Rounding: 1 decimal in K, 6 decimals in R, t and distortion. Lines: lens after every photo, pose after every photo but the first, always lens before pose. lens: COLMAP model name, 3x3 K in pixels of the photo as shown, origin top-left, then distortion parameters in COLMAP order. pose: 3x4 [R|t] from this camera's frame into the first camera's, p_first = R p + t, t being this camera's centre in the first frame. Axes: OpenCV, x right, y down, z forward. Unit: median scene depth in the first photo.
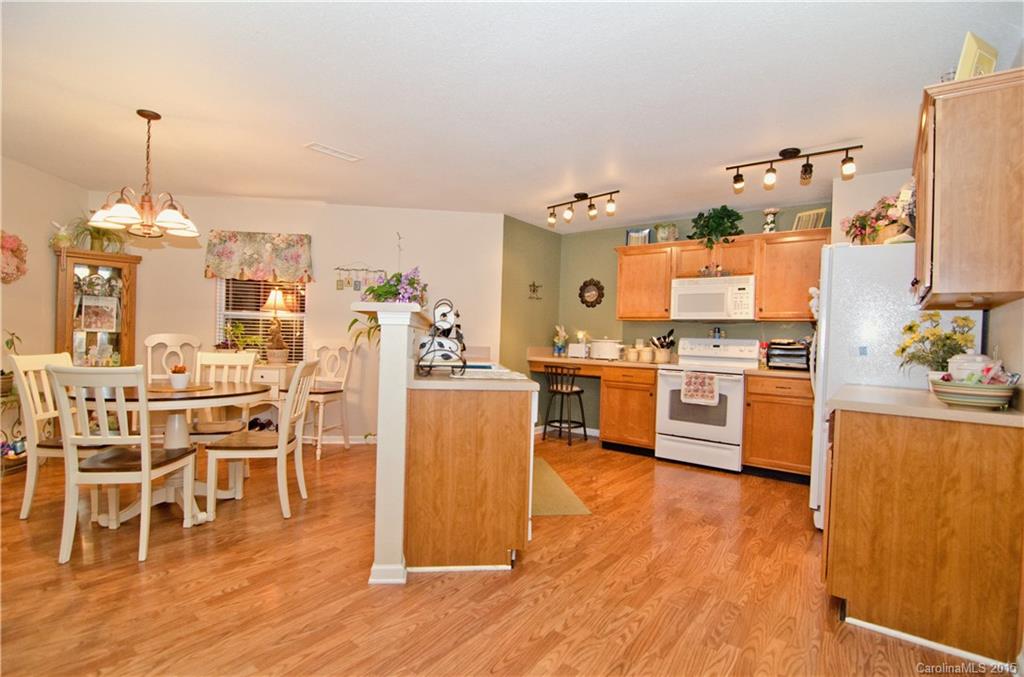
lens RADIAL K [[493.8, 0, 512.5], [0, 493.8, 337.7], [0, 0, 1]] dist [0.000222, 0.000014]
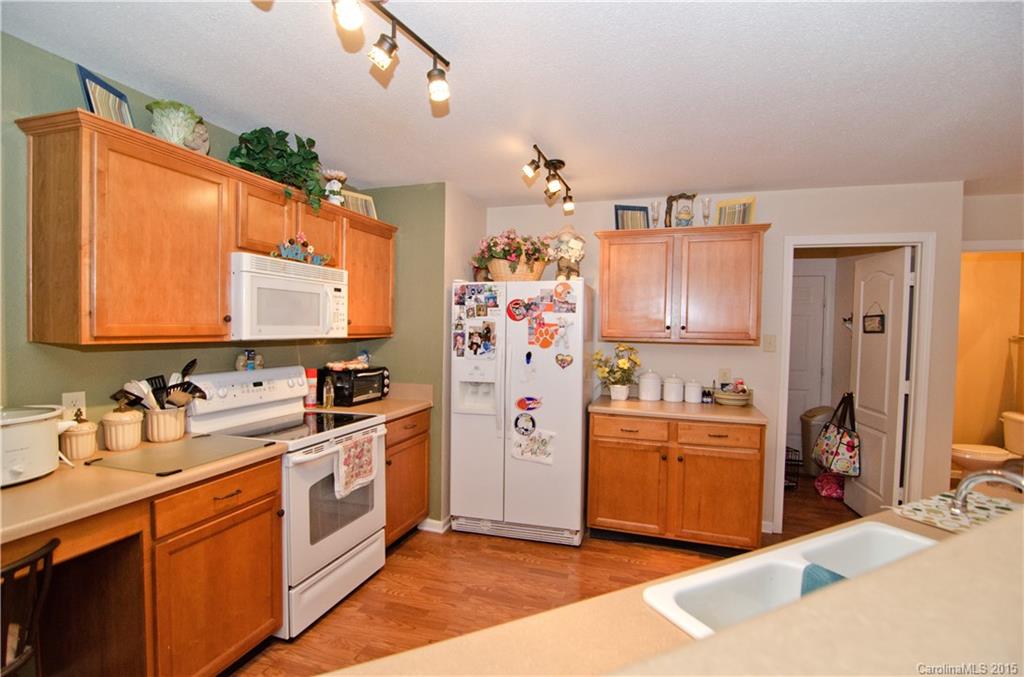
lens RADIAL K [[493.8, 0, 512.9], [0, 493.8, 342.9], [0, 0, 1]] dist [0.000222, 0.000014]
pose [[-0.326013, -0.069391, 0.942815, -0.203807], [-0.025397, 0.997585, 0.064640, -0.075957], [-0.945024, -0.002871, -0.326988, 0.975686]]
